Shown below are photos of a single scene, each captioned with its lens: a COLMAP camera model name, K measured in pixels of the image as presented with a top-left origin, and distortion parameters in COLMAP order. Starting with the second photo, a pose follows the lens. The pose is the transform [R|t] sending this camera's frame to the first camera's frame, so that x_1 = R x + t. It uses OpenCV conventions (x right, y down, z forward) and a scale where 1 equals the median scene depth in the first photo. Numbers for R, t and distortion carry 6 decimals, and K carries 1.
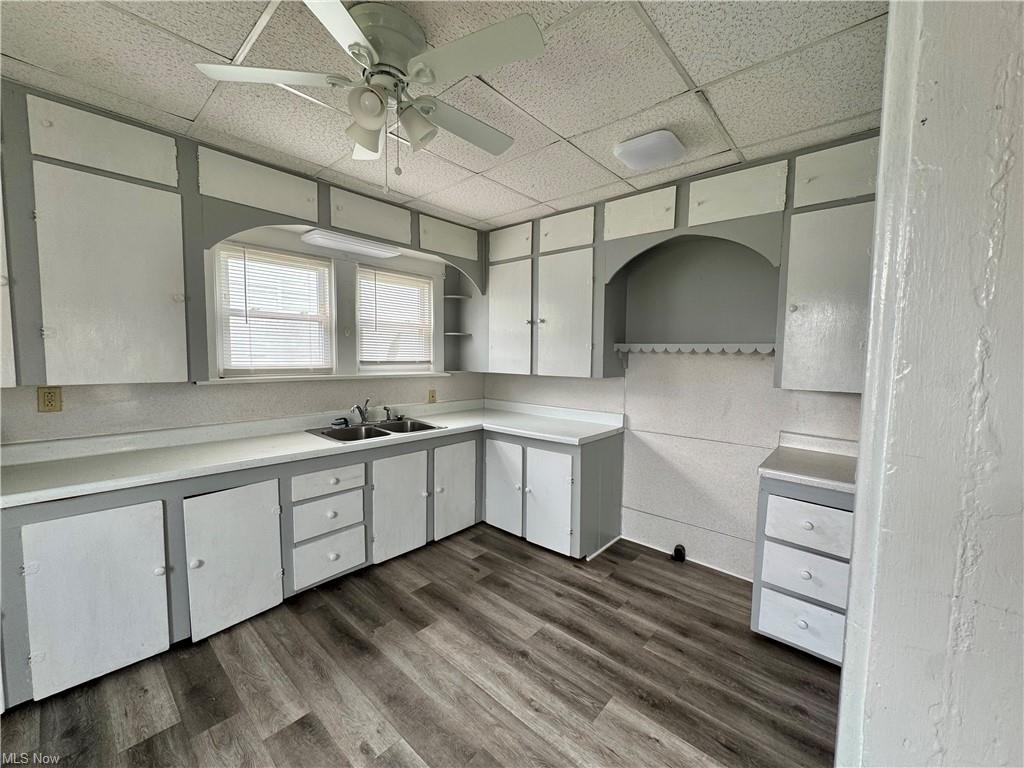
lens RADIAL K [[410.0, 0, 512.0], [0, 410.0, 384.8], [0, 0, 1]] dist [-0.003303, 0.000124]
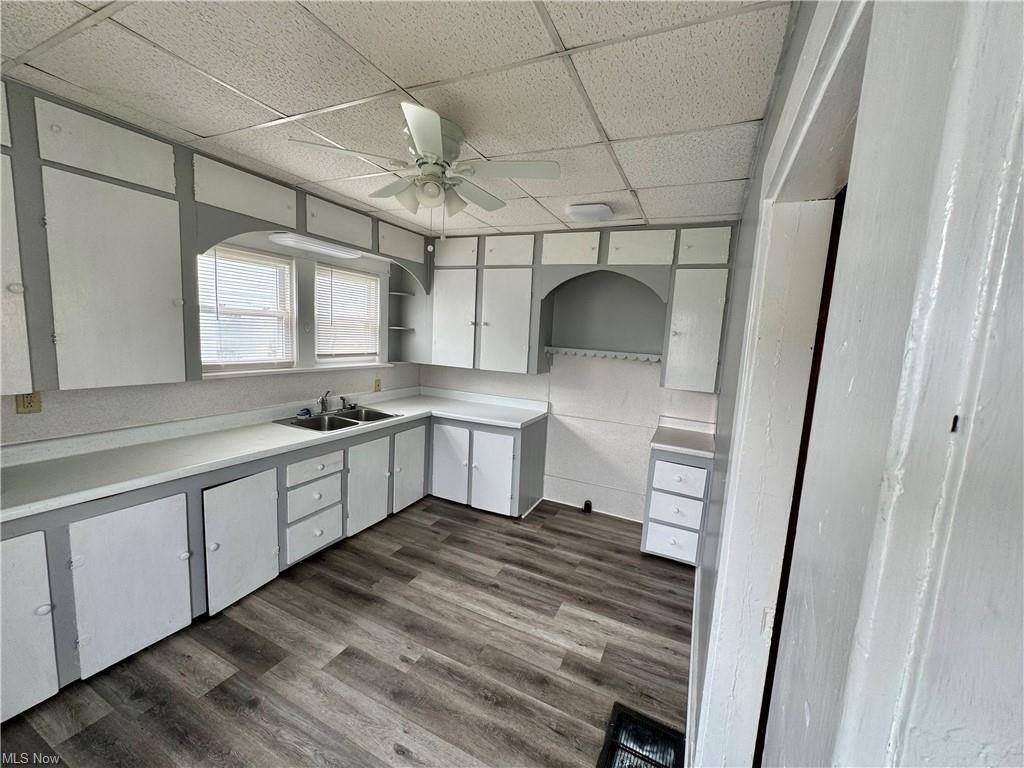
lens RADIAL K [[410.0, 0, 512.4], [0, 410.0, 384.5], [0, 0, 1]] dist [-0.003303, 0.000124]
pose [[0.958598, 0.003221, 0.284746, -0.263776], [-0.020944, 0.998025, 0.059217, -0.074166], [-0.283993, -0.062729, 0.956772, -0.229672]]
